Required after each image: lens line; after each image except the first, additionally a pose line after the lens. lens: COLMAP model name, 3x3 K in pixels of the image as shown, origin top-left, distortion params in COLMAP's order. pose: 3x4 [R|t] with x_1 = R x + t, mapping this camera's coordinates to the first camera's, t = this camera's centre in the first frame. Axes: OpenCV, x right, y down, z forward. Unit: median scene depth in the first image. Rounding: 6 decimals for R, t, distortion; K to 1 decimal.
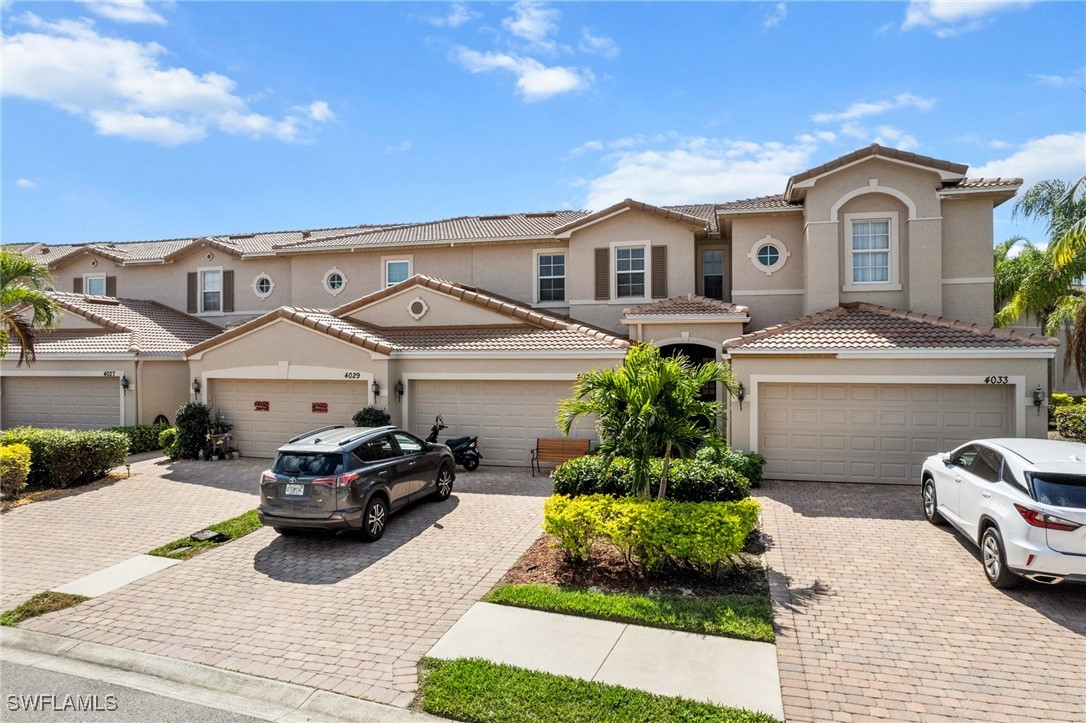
lens RADIAL K [[694.7, 0, 543.0], [0, 694.7, 361.5], [0, 0, 1]] dist [-0.069673, 0.063350]
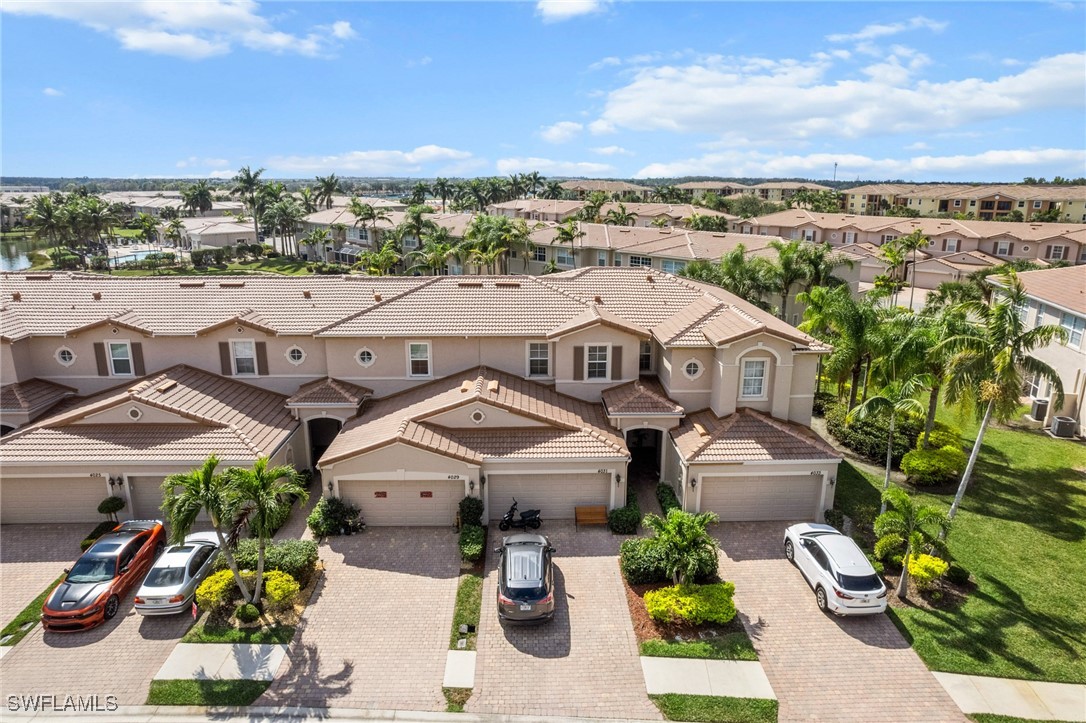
lens RADIAL K [[694.7, 0, 543.0], [0, 694.7, 361.5], [0, 0, 1]] dist [-0.069673, 0.063350]
pose [[0.953865, -0.072498, 0.291350, -0.515623], [-0.002834, 0.968191, 0.250198, -0.615835], [-0.300222, -0.239480, 0.923318, -0.424869]]
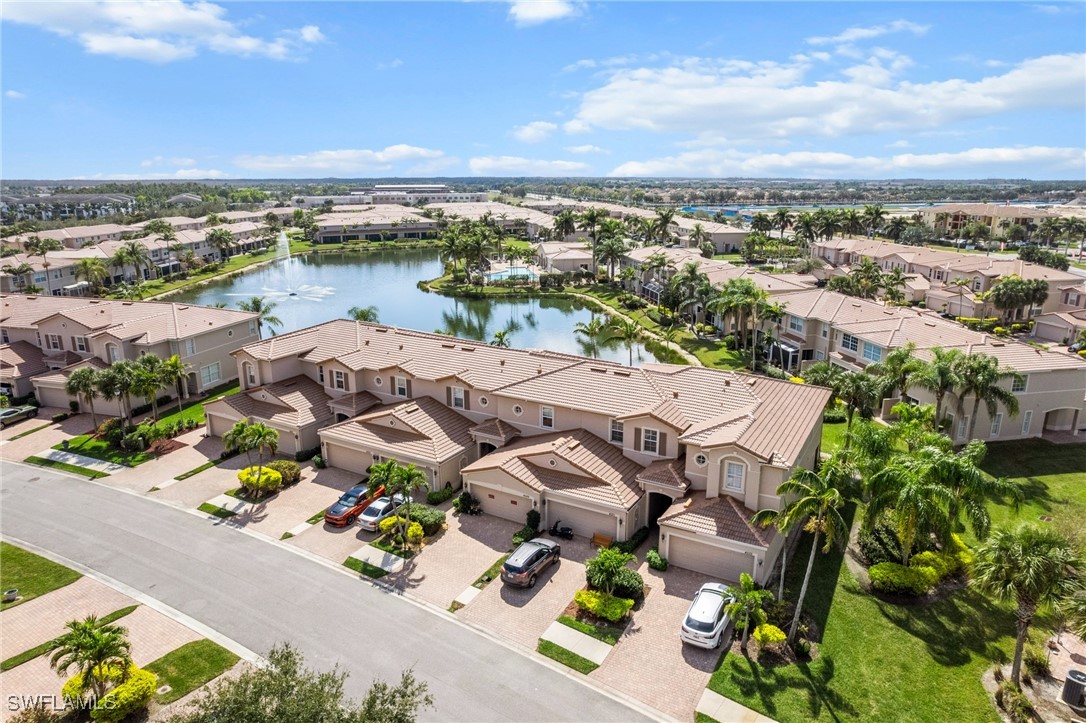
lens RADIAL K [[695.3, 0, 543.0], [0, 695.3, 361.5], [0, 0, 1]] dist [-0.032604, 0.000098]
pose [[0.969466, 0.065050, -0.236439, 0.363452], [-0.002762, 0.967010, 0.254722, -1.122249], [0.245208, -0.246291, 0.937664, -1.286343]]
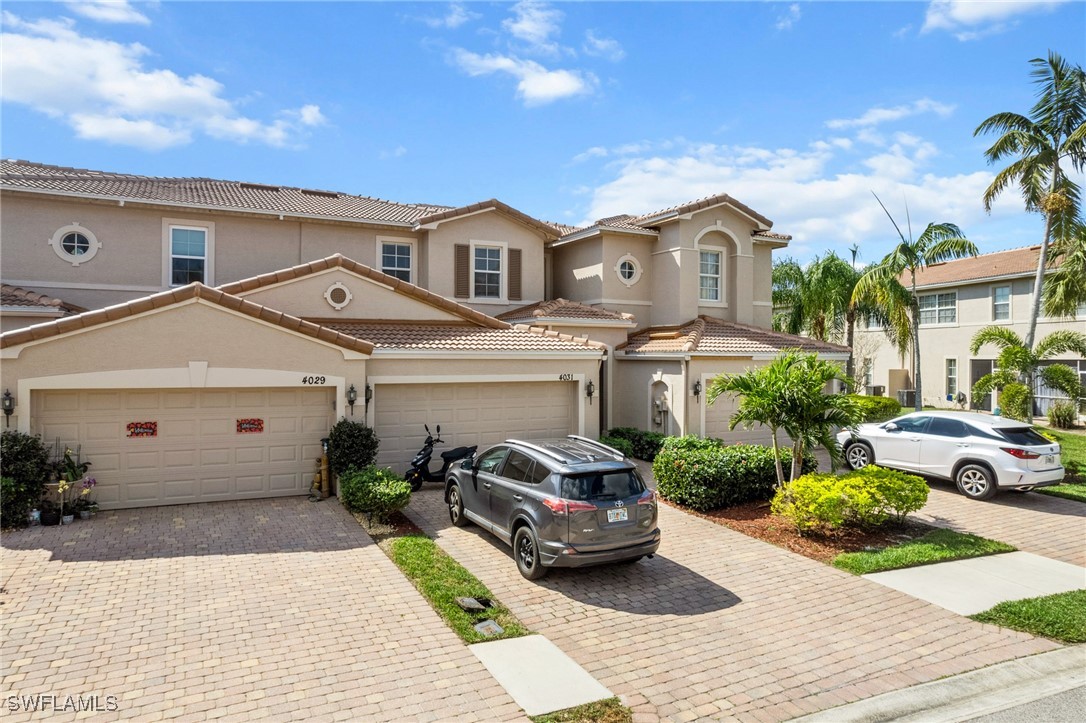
lens RADIAL K [[694.7, 0, 543.0], [0, 694.7, 361.5], [0, 0, 1]] dist [-0.069673, 0.063350]
pose [[0.720675, 0.000318, 0.693273, -0.619359], [-0.001093, 0.999999, 0.000677, -0.001378], [-0.693273, -0.001245, 0.720674, 0.276071]]
